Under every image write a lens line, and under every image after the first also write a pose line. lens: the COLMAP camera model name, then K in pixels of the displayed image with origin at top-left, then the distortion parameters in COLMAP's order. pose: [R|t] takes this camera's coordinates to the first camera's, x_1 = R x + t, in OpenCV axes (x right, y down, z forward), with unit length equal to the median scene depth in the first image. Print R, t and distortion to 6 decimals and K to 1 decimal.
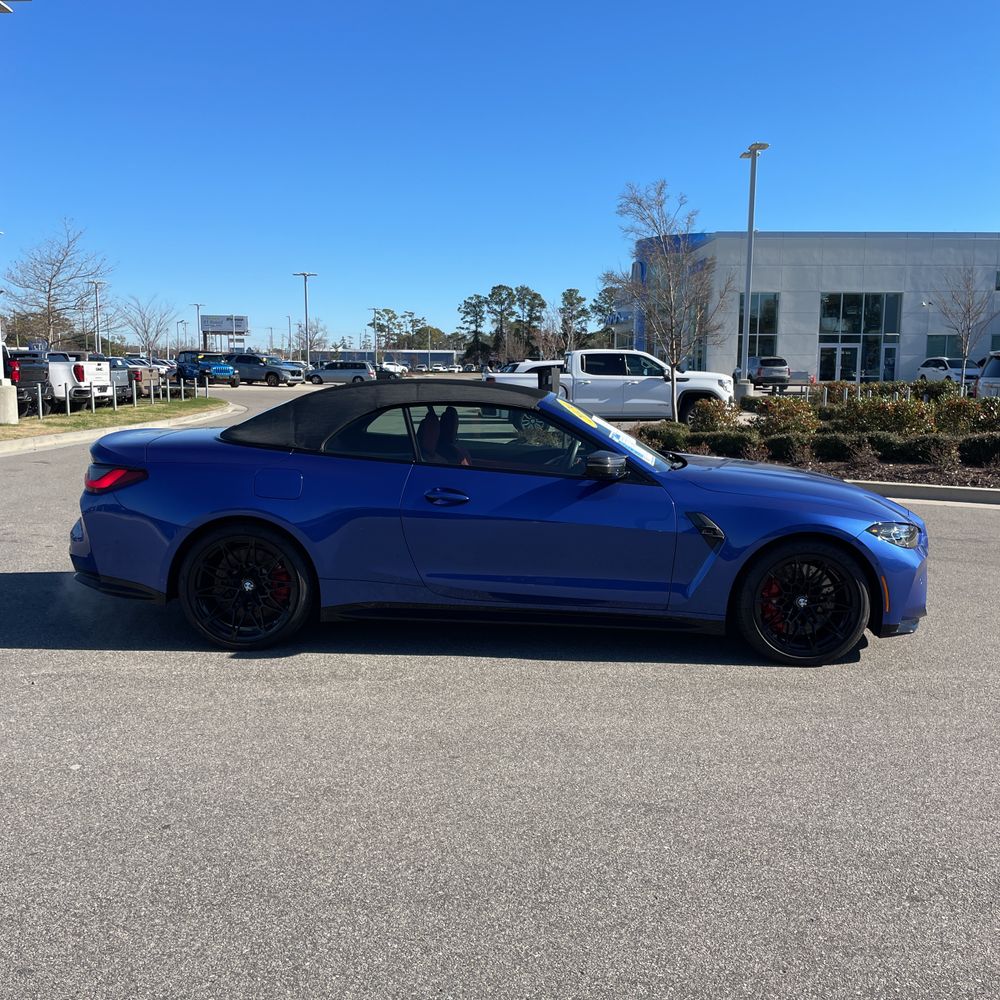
lens RADIAL K [[987.4, 0, 509.8], [0, 987.4, 500.2], [0, 0, 1]] dist [0.022056, 0.000000]
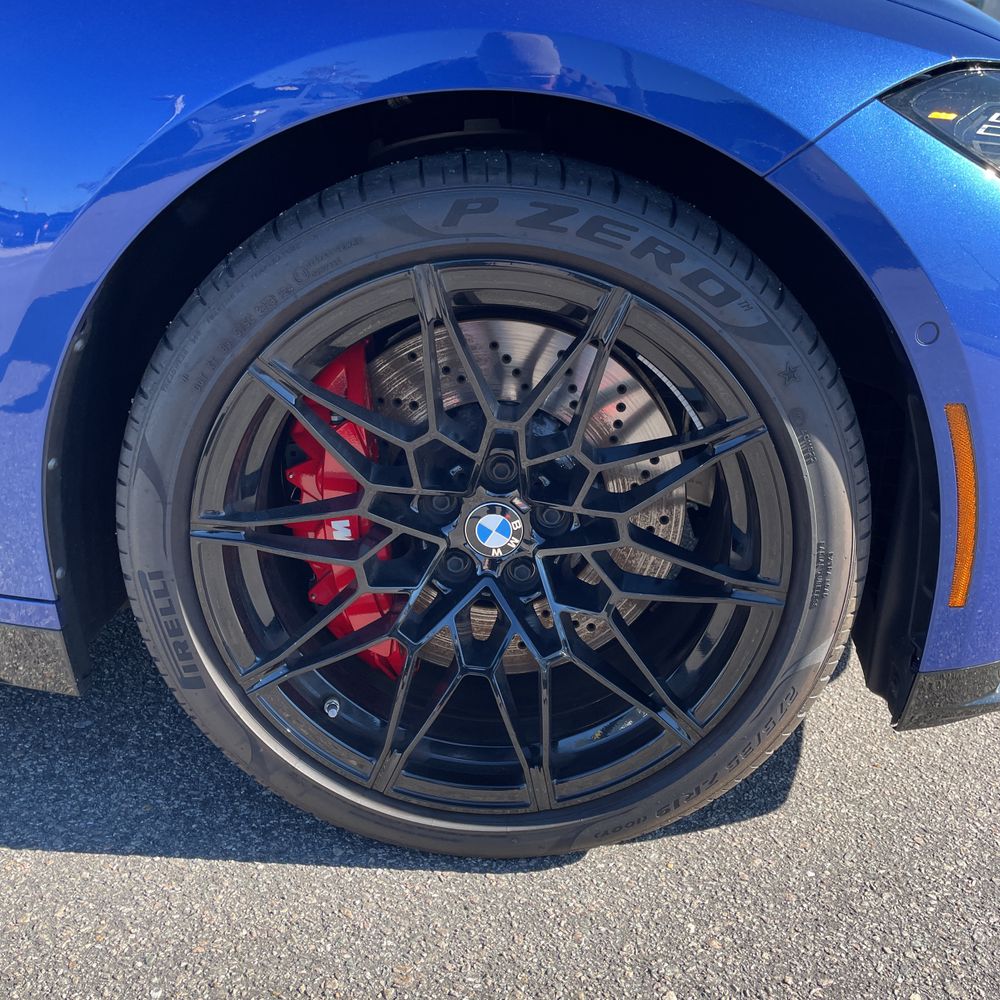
lens RADIAL K [[987.4, 0, 516.9], [0, 987.4, 483.7], [0, 0, 1]] dist [0.022056, 0.000000]
pose [[0.999445, 0.022416, -0.024642, 0.047468], [-0.016311, 0.974284, 0.224731, 0.008308], [0.029046, -0.224204, 0.974109, 0.128742]]
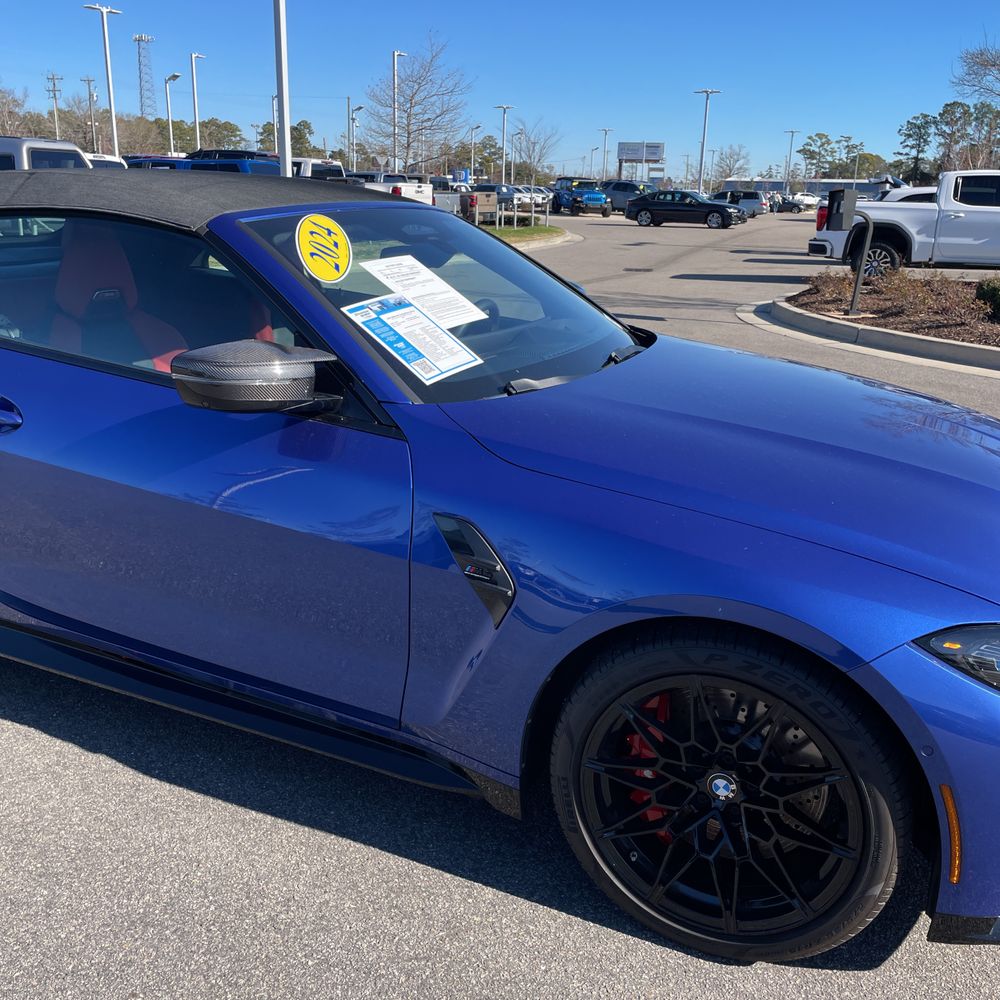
lens RADIAL K [[987.4, 0, 512.1], [0, 987.4, 481.9], [0, 0, 1]] dist [0.022056, 0.000000]
pose [[0.915541, 0.123334, -0.382850, 0.054935], [-0.066785, 0.985229, 0.157681, -0.009994], [0.396642, -0.118794, 0.910254, 0.100406]]
